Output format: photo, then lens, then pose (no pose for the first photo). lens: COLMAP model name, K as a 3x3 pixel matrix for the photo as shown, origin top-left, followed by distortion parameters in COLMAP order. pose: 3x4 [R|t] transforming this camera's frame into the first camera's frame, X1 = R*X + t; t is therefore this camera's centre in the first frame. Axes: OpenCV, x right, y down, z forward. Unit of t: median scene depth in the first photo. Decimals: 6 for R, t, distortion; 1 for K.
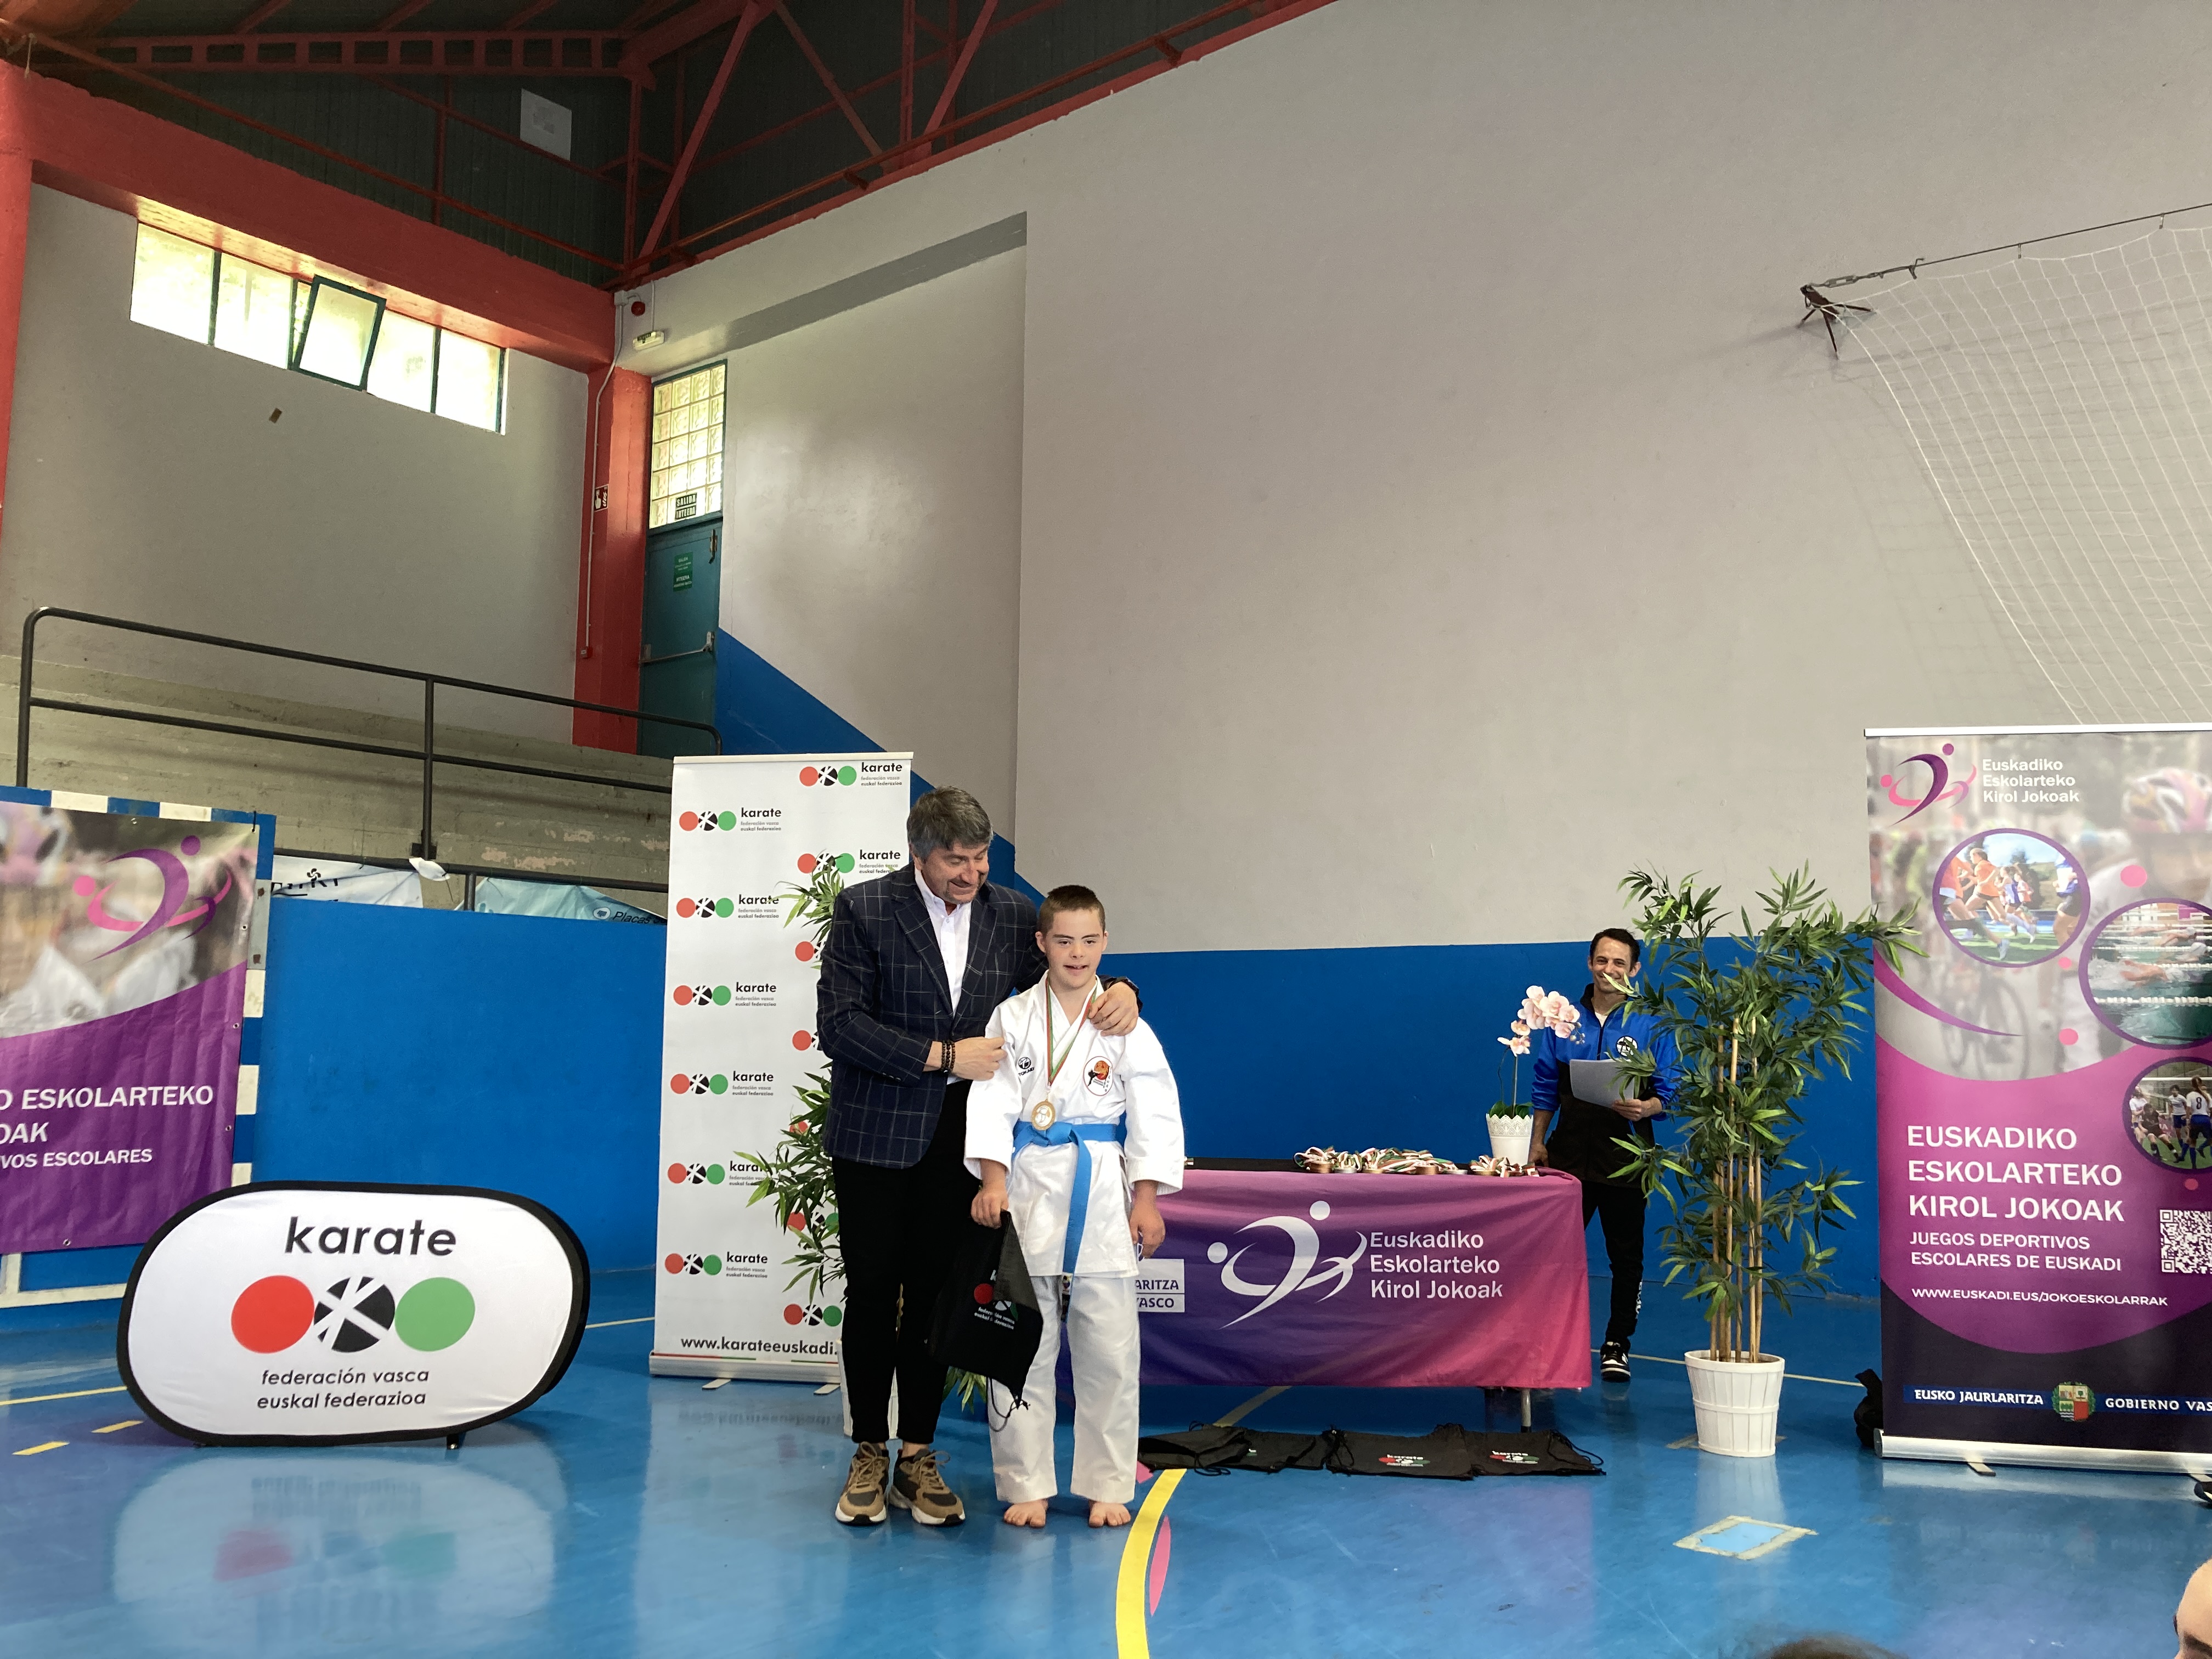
lens RADIAL K [[1813.1, 0, 1126.6], [0, 1813.1, 831.9], [0, 0, 1]] dist [-0.049295, 0.086144]
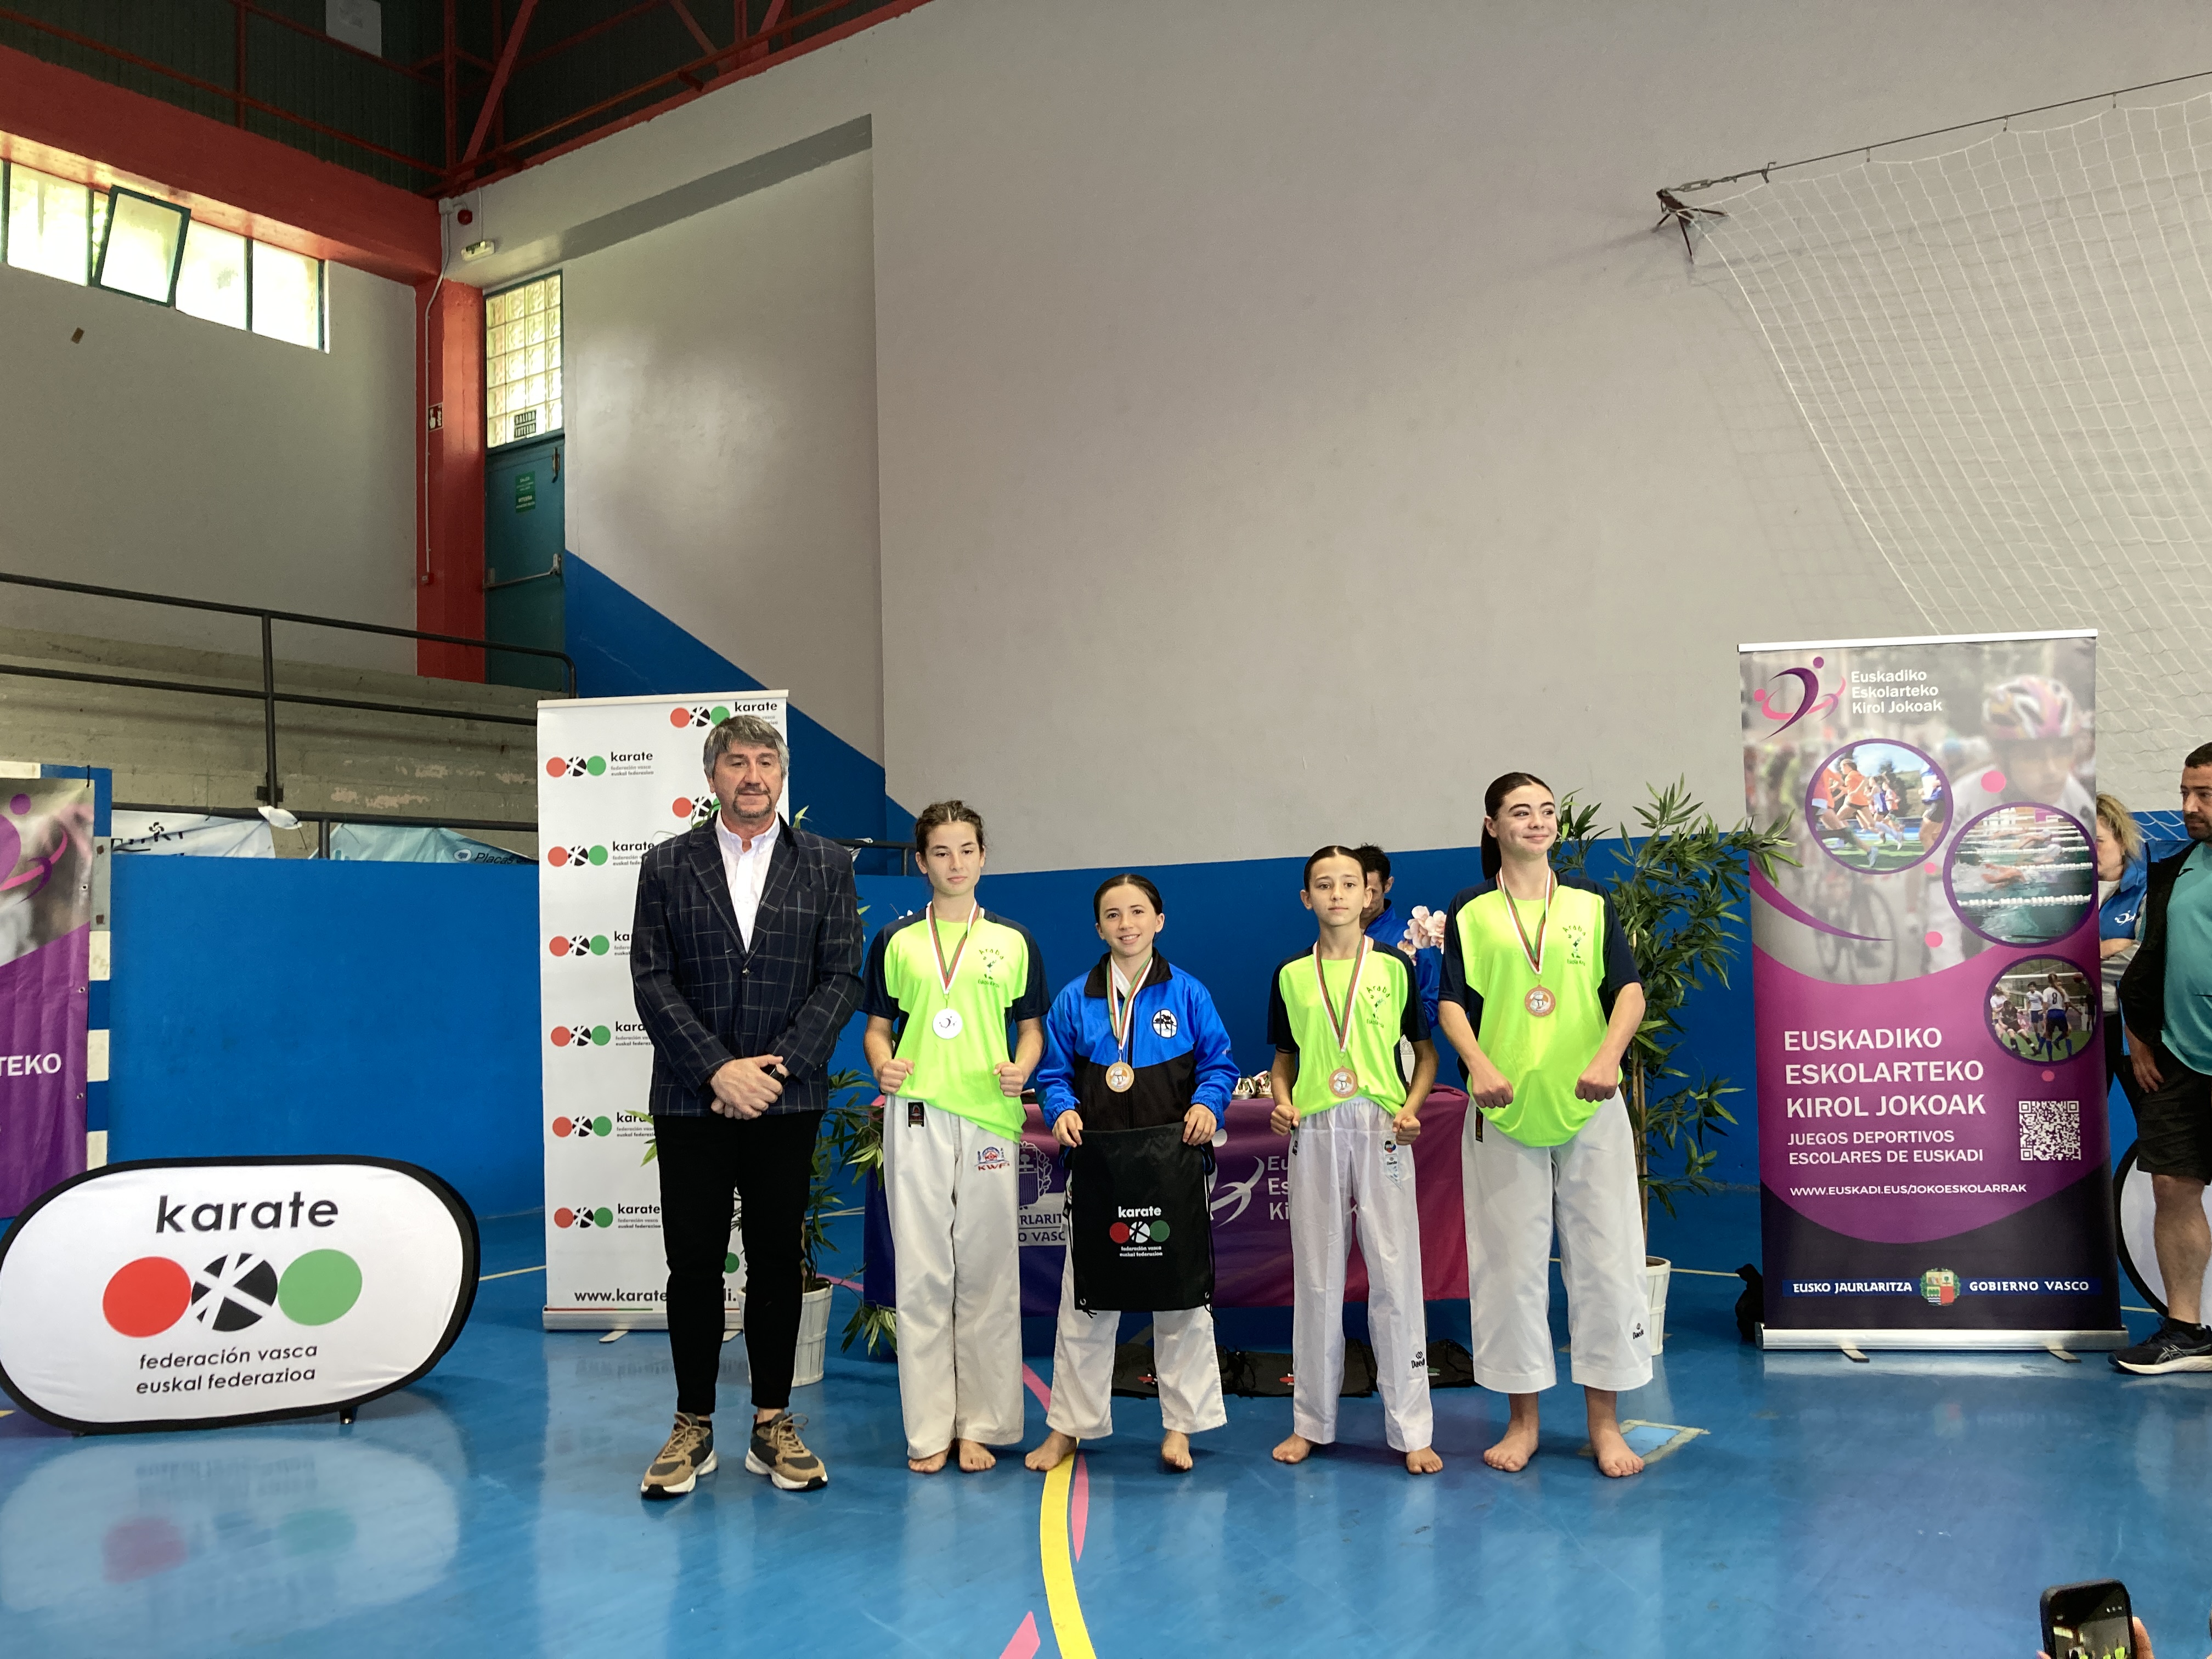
lens RADIAL K [[1813.1, 0, 1117.4], [0, 1813.1, 827.9], [0, 0, 1]] dist [-0.049295, 0.086144]
pose [[0.996782, -0.033945, 0.072612, -0.015578], [0.030107, 0.998123, 0.053321, -0.018497], [-0.074286, -0.050963, 0.995934, 0.009959]]
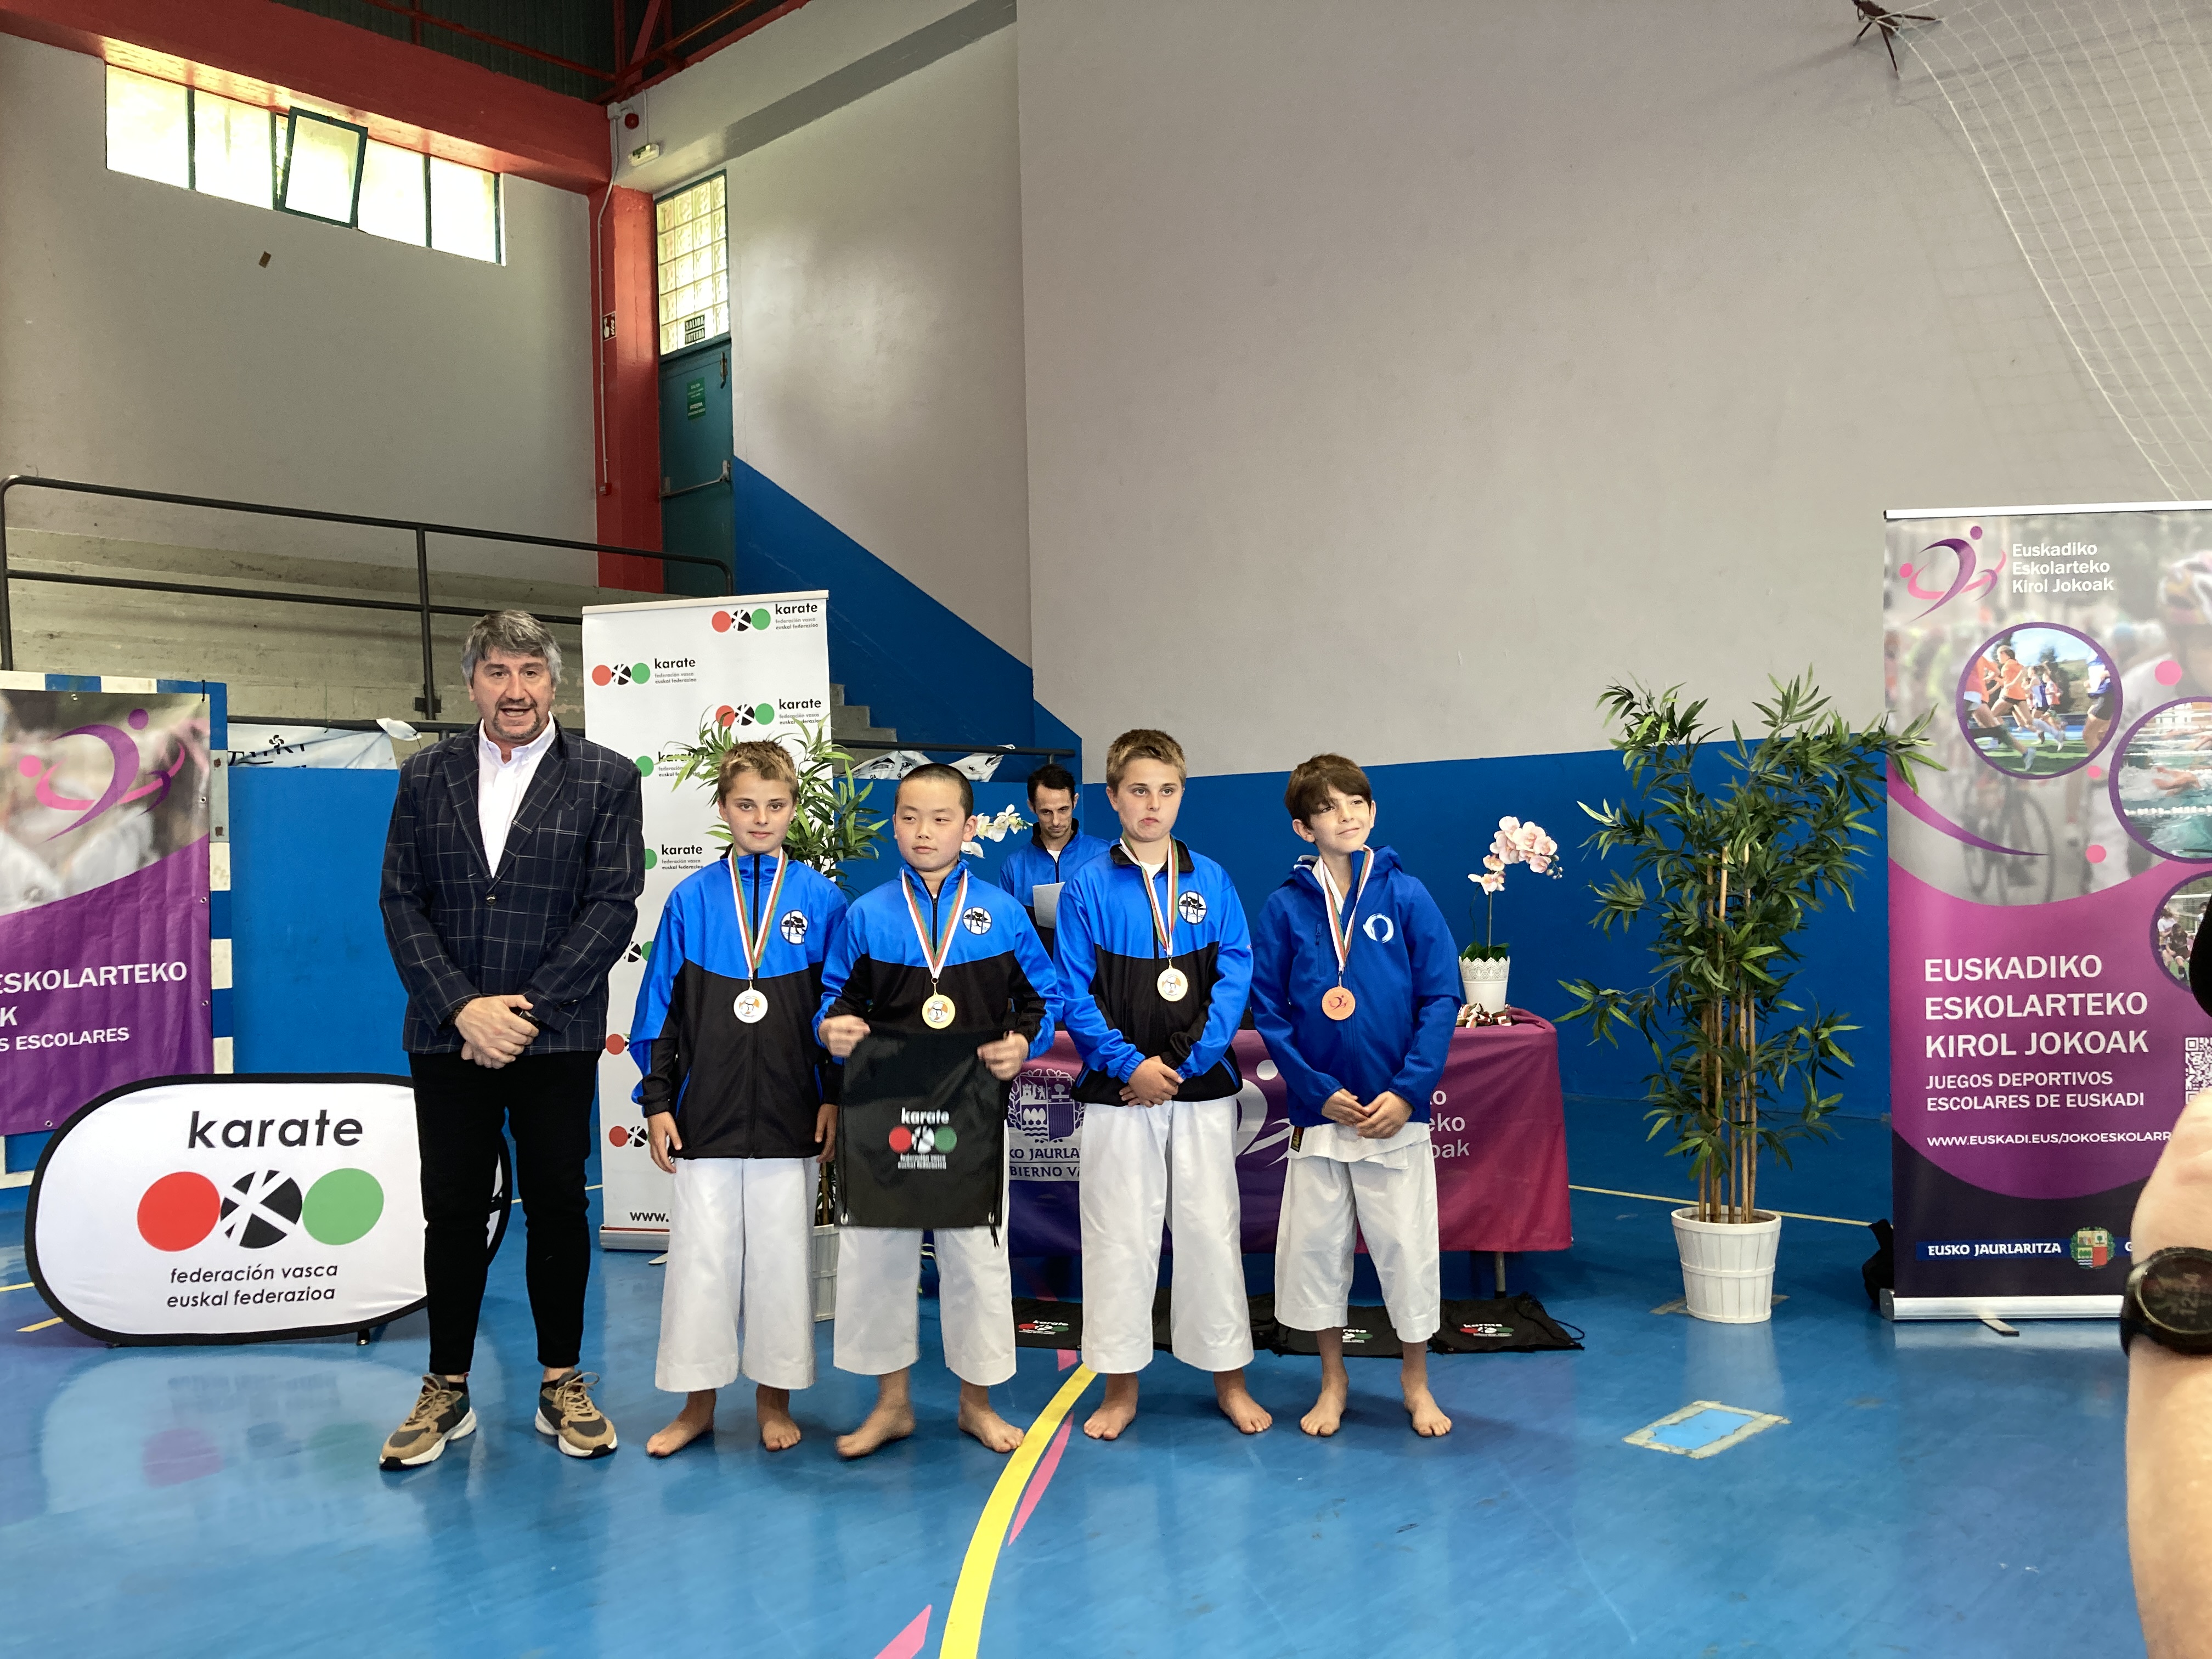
lens RADIAL K [[1813.1, 0, 1099.1], [0, 1813.1, 836.5], [0, 0, 1]] dist [-0.049295, 0.086144]
pose [[0.996384, -0.039657, -0.075145, 0.095402], [0.047581, 0.993143, 0.106784, -0.011993], [0.070395, -0.109973, 0.991439, 0.090742]]
